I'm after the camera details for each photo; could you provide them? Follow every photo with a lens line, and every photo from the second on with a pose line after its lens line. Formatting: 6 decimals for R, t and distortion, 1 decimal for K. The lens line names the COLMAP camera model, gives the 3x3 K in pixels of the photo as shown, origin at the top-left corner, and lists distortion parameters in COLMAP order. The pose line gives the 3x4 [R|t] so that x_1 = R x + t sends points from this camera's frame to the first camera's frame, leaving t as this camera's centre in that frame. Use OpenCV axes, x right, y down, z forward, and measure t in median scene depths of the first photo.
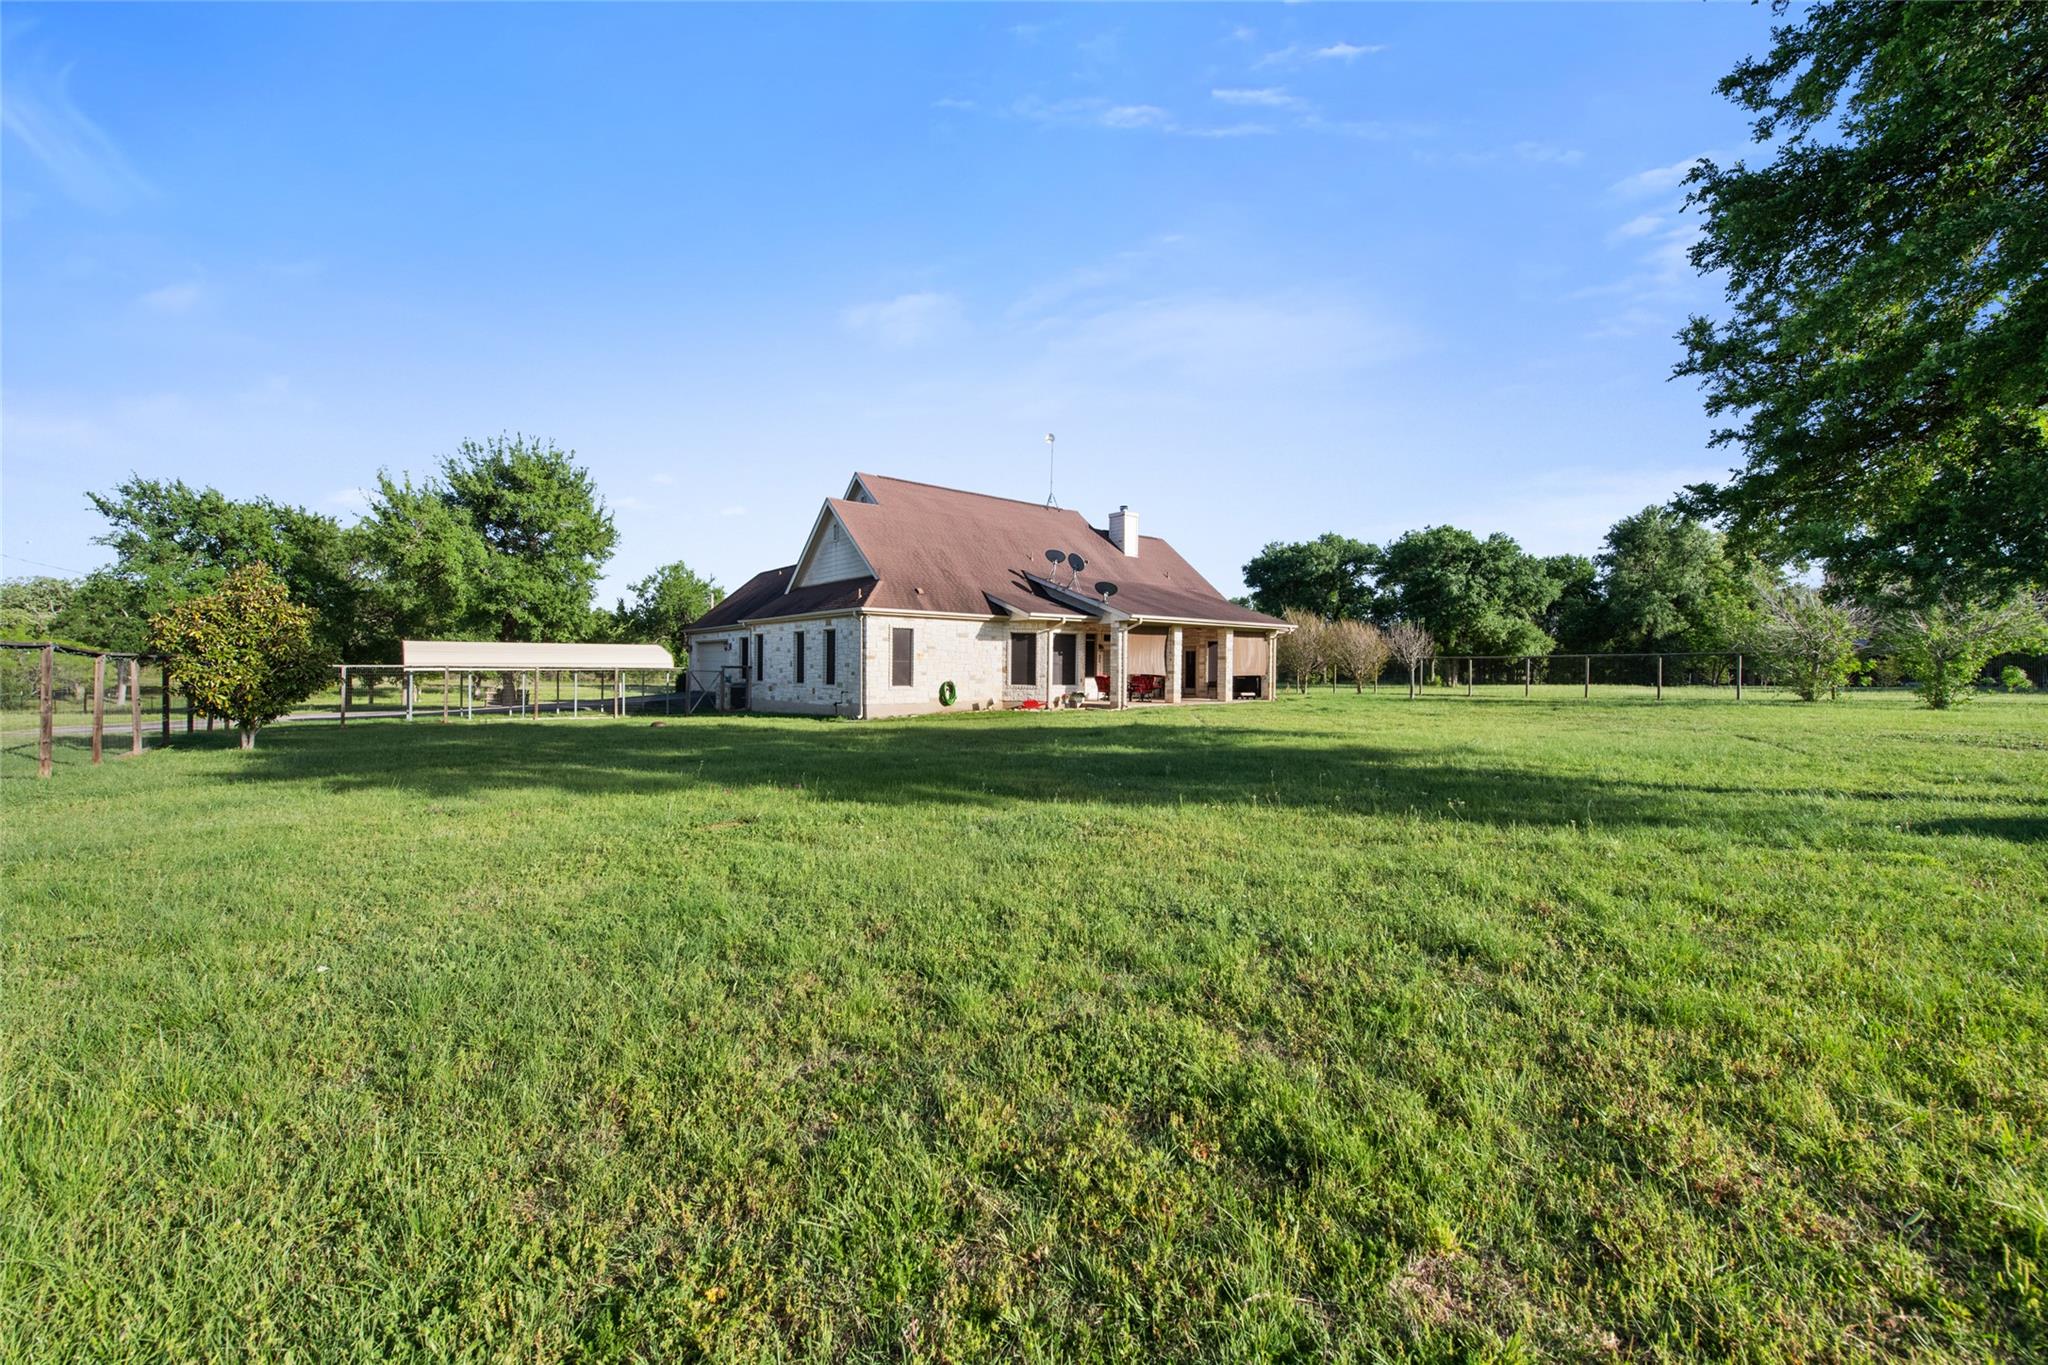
lens RADIAL K [[820.3, 0, 1028.5], [0, 820.3, 678.5], [0, 0, 1]] dist [0.002870, -0.000819]
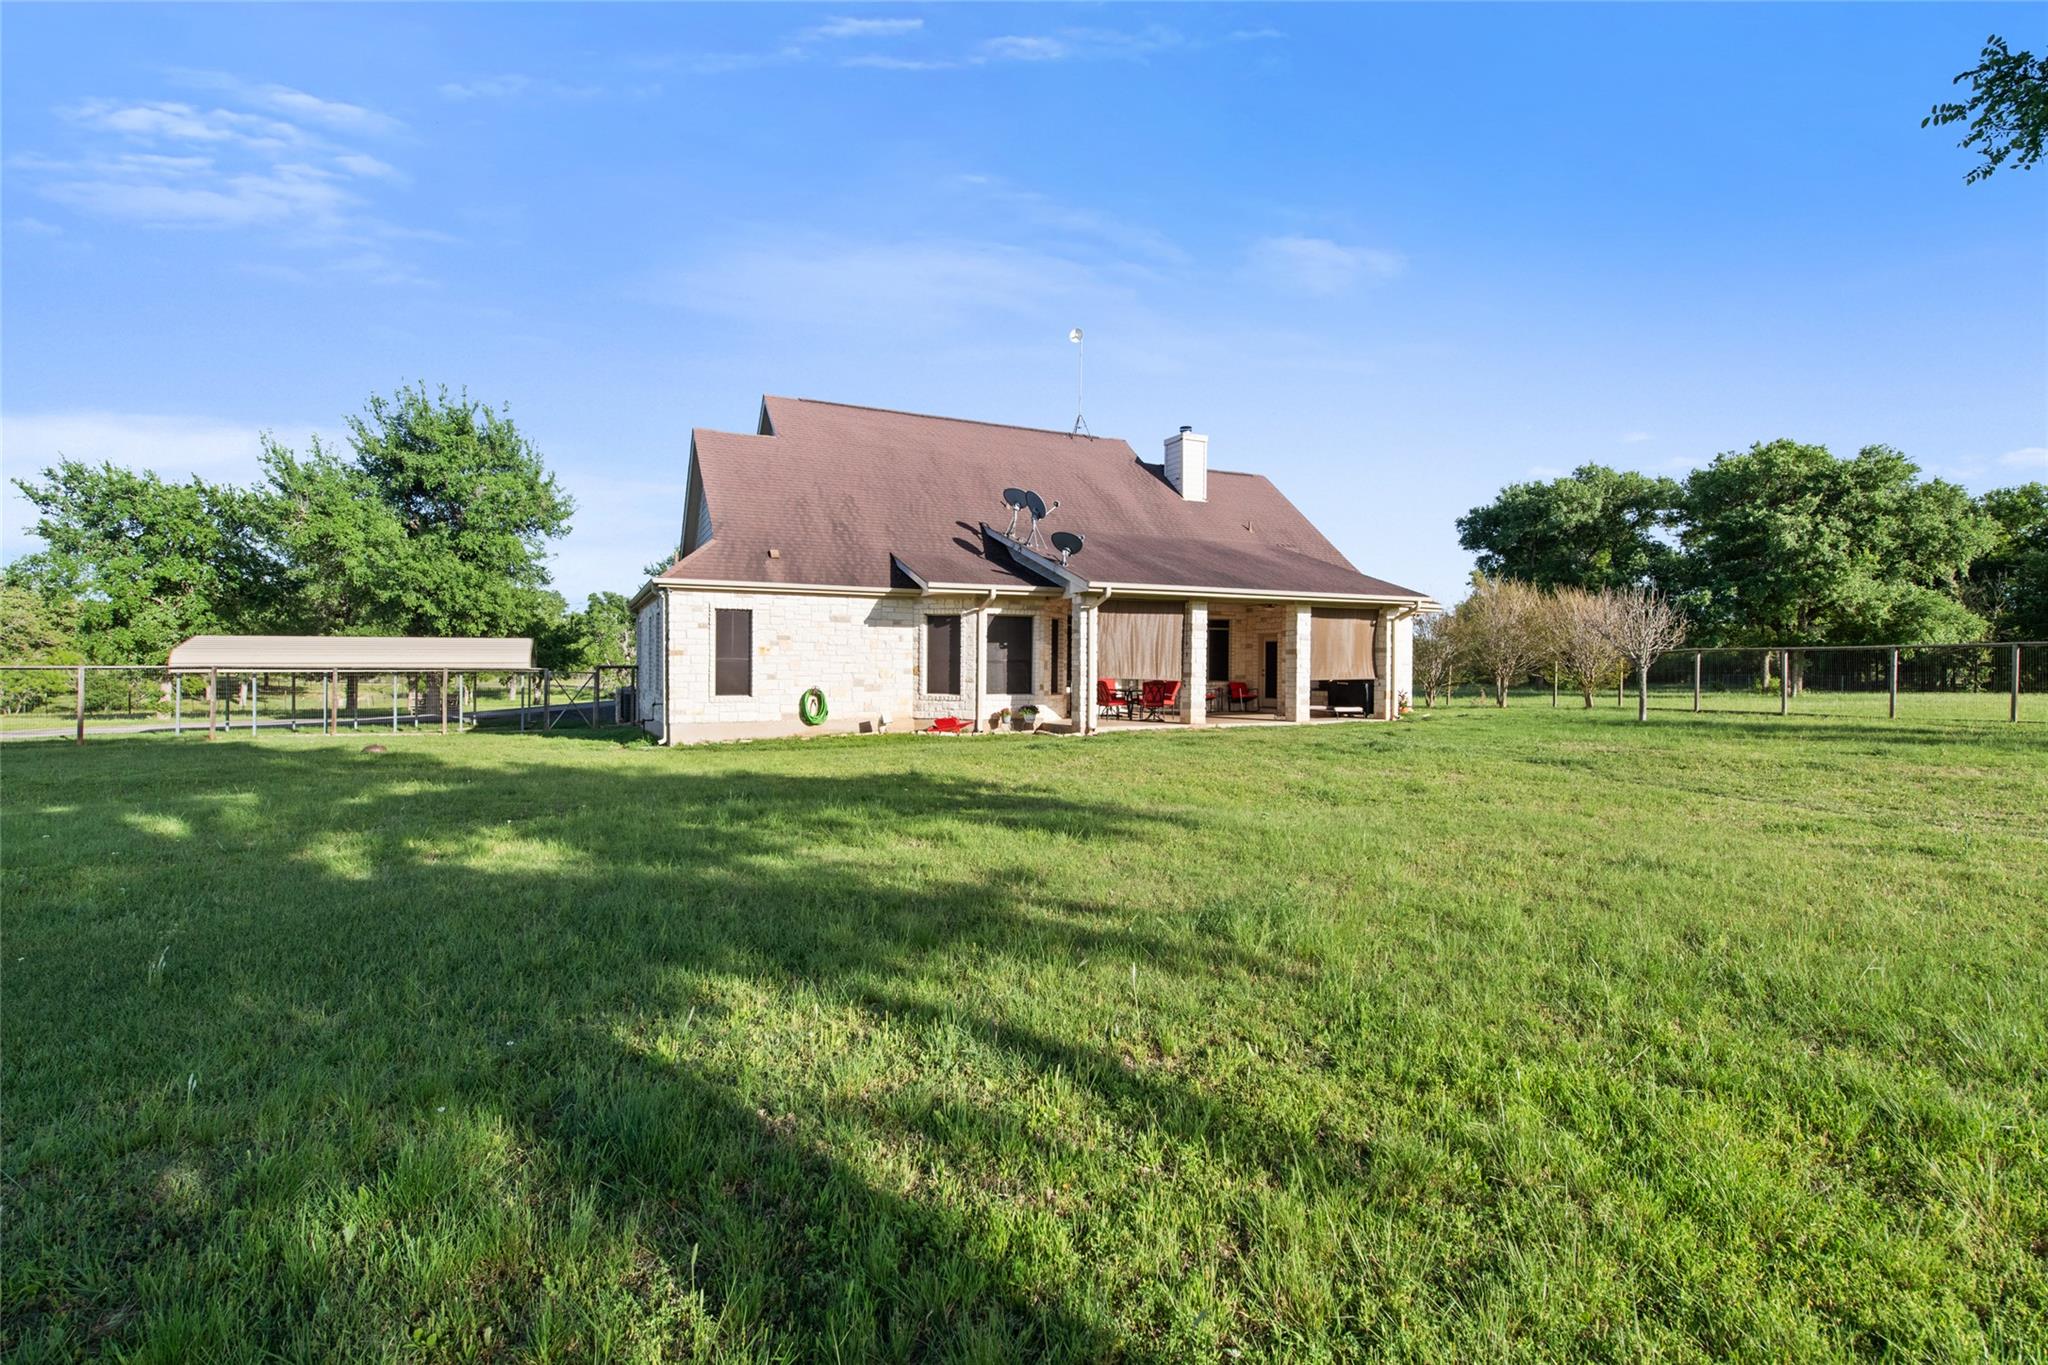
lens RADIAL K [[968.3, 0, 1020.0], [0, 968.3, 674.3], [0, 0, 1]] dist [0.002055, -0.002819]
pose [[0.969536, 0.000329, -0.244949, 0.198350], [-0.001213, 0.999993, -0.003458, -0.004388], [0.244946, 0.003650, 0.969530, 0.216573]]
